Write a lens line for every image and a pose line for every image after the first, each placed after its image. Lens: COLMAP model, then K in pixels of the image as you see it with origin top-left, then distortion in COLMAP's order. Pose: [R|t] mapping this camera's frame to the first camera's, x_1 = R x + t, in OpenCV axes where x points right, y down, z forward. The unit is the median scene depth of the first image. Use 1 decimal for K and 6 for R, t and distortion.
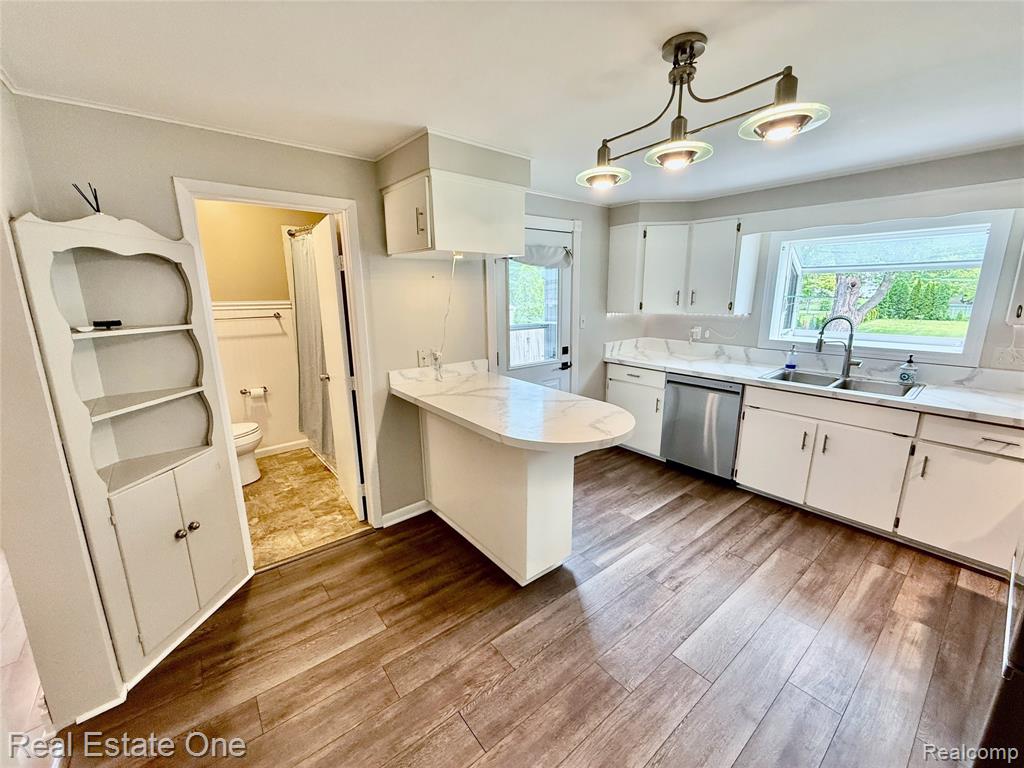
lens RADIAL K [[408.0, 0, 511.3], [0, 408.0, 383.0], [0, 0, 1]] dist [-0.001257, 0.000180]
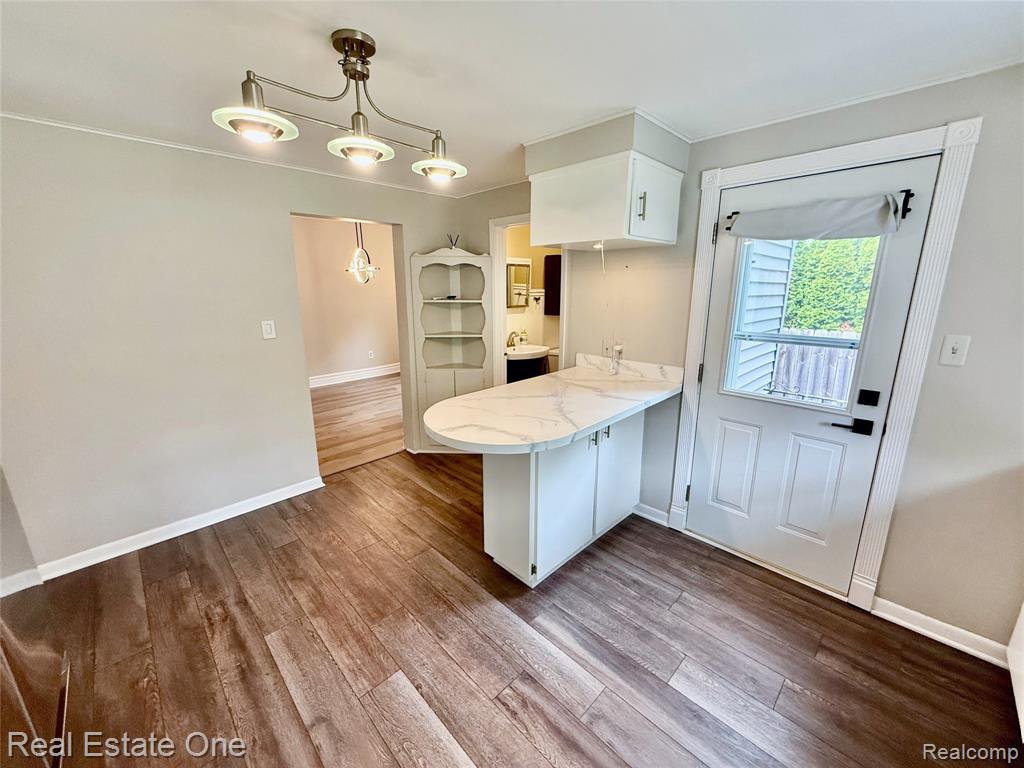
lens RADIAL K [[408.0, 0, 511.2], [0, 408.0, 383.1], [0, 0, 1]] dist [-0.001257, 0.000180]
pose [[0.101939, 0.242211, -0.964853, 0.899589], [-0.211842, 0.952945, 0.216840, -0.176380], [0.971973, 0.182292, 0.148453, 0.756837]]
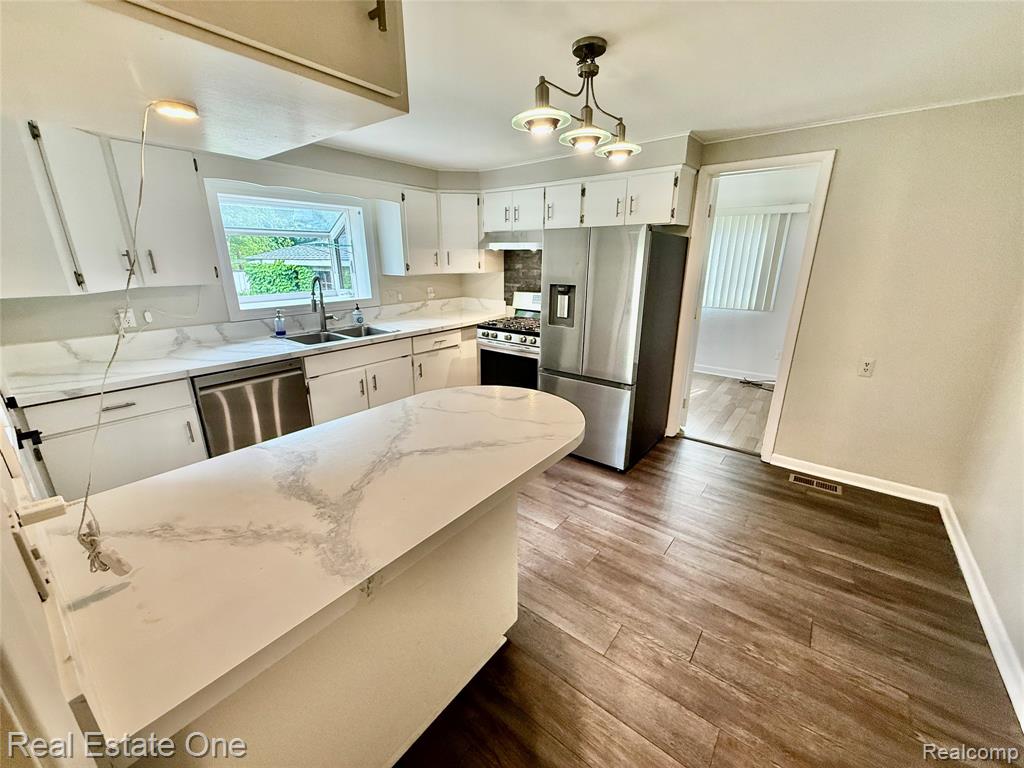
lens RADIAL K [[408.0, 0, 511.6], [0, 408.0, 383.1], [0, 0, 1]] dist [-0.001257, 0.000180]
pose [[-0.223365, -0.282761, 0.932821, -0.524841], [0.211974, 0.920005, 0.329634, -0.188822], [-0.951407, 0.271362, -0.145559, 0.916703]]
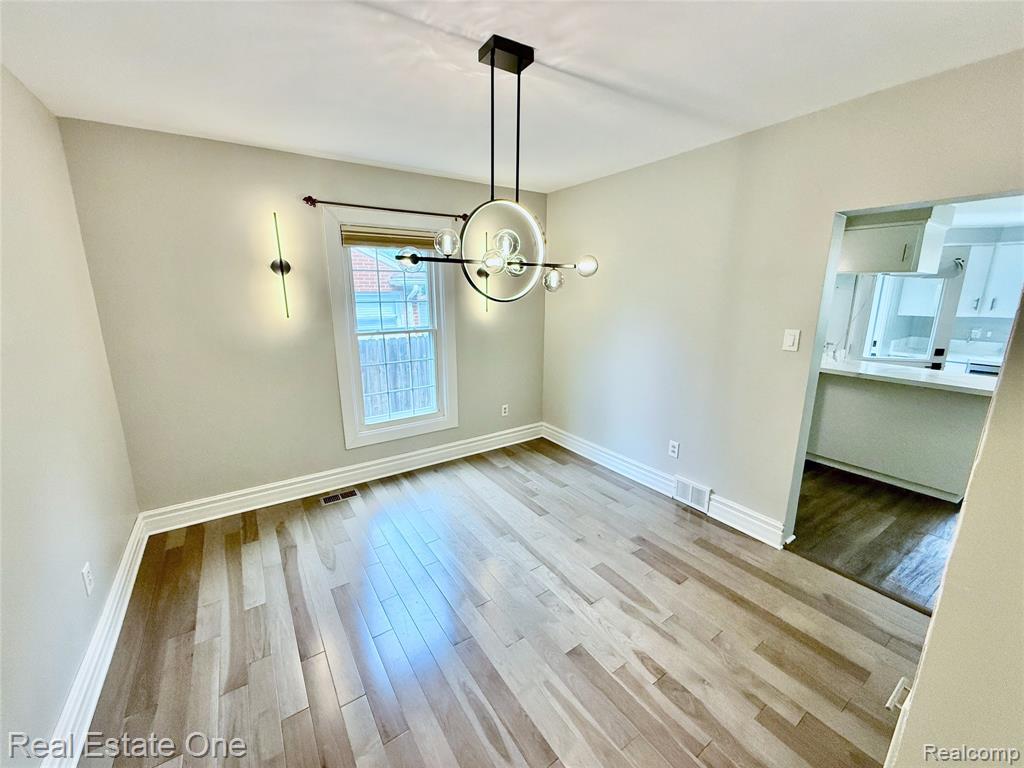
lens RADIAL K [[408.0, 0, 510.7], [0, 408.0, 384.1], [0, 0, 1]] dist [-0.001257, 0.000180]
pose [[0.995240, 0.032005, -0.092050, -1.355462], [-0.031466, 0.999478, 0.007298, 0.106057], [0.092236, -0.004367, 0.995728, -0.559377]]
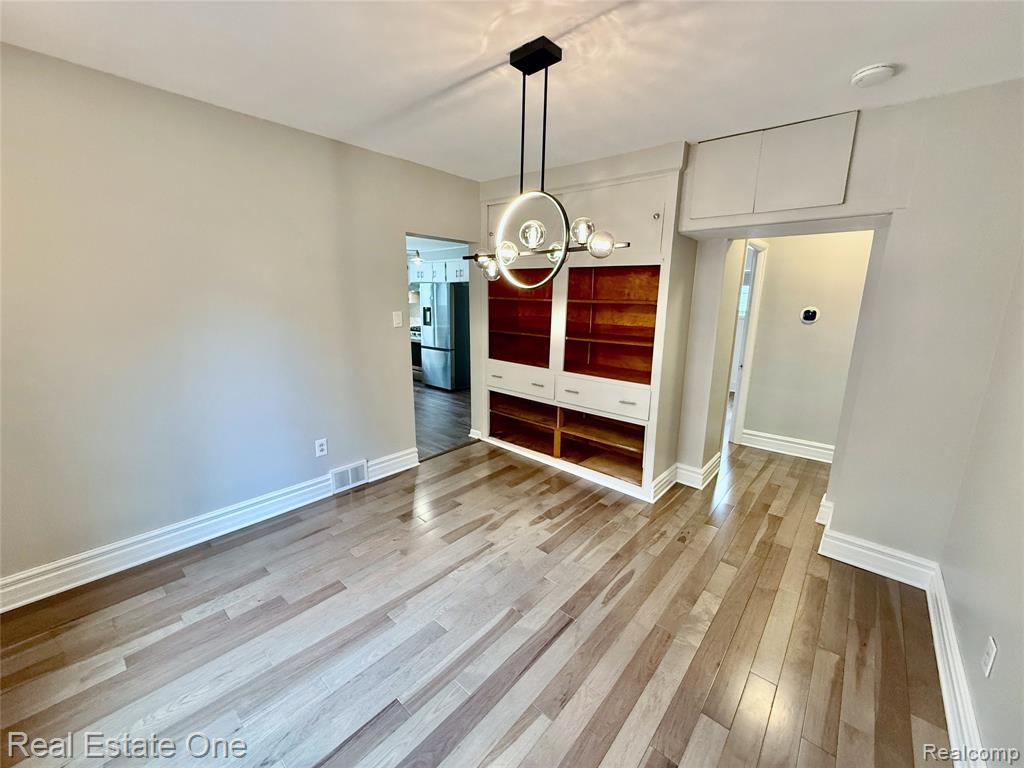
lens RADIAL K [[408.0, 0, 512.5], [0, 408.0, 384.6], [0, 0, 1]] dist [-0.001257, 0.000180]
pose [[-0.163121, -0.207218, 0.964600, -2.251986], [0.201868, 0.950001, 0.238219, -0.063317], [-0.965733, 0.233580, -0.113134, 0.373832]]
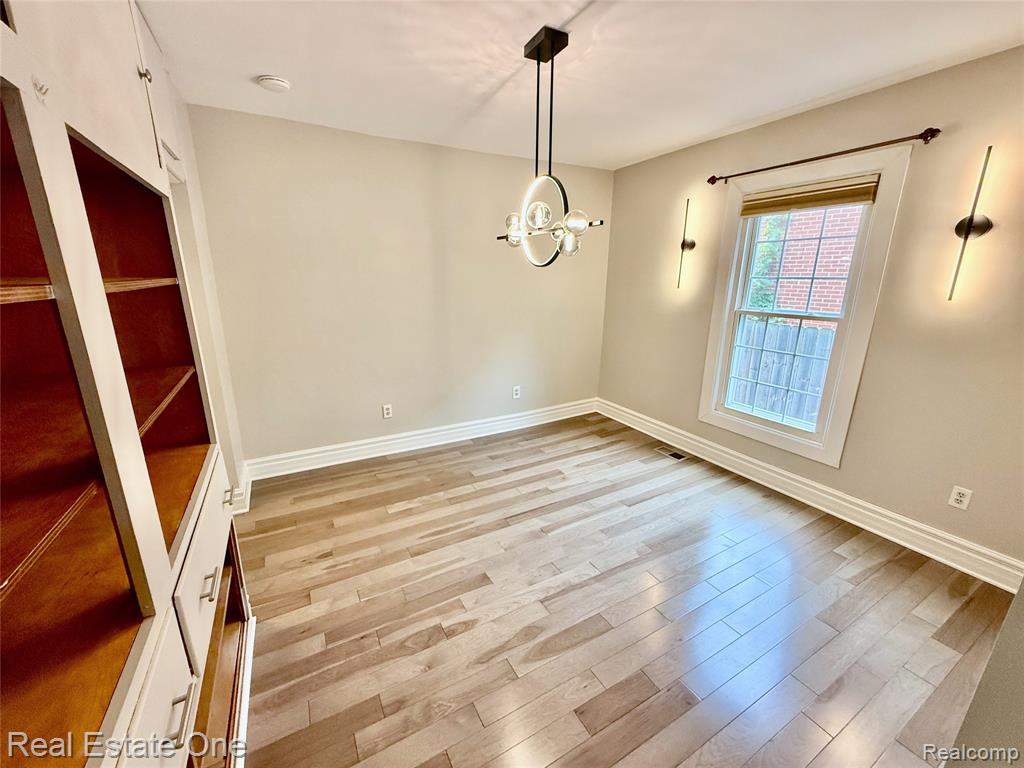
lens RADIAL K [[408.0, 0, 510.6], [0, 408.0, 384.4], [0, 0, 1]] dist [-0.001257, 0.000180]
pose [[-0.186252, 0.264960, -0.946101, -0.529949], [-0.221963, 0.926708, 0.303225, -0.058743], [0.957101, 0.266475, -0.113790, 0.312970]]
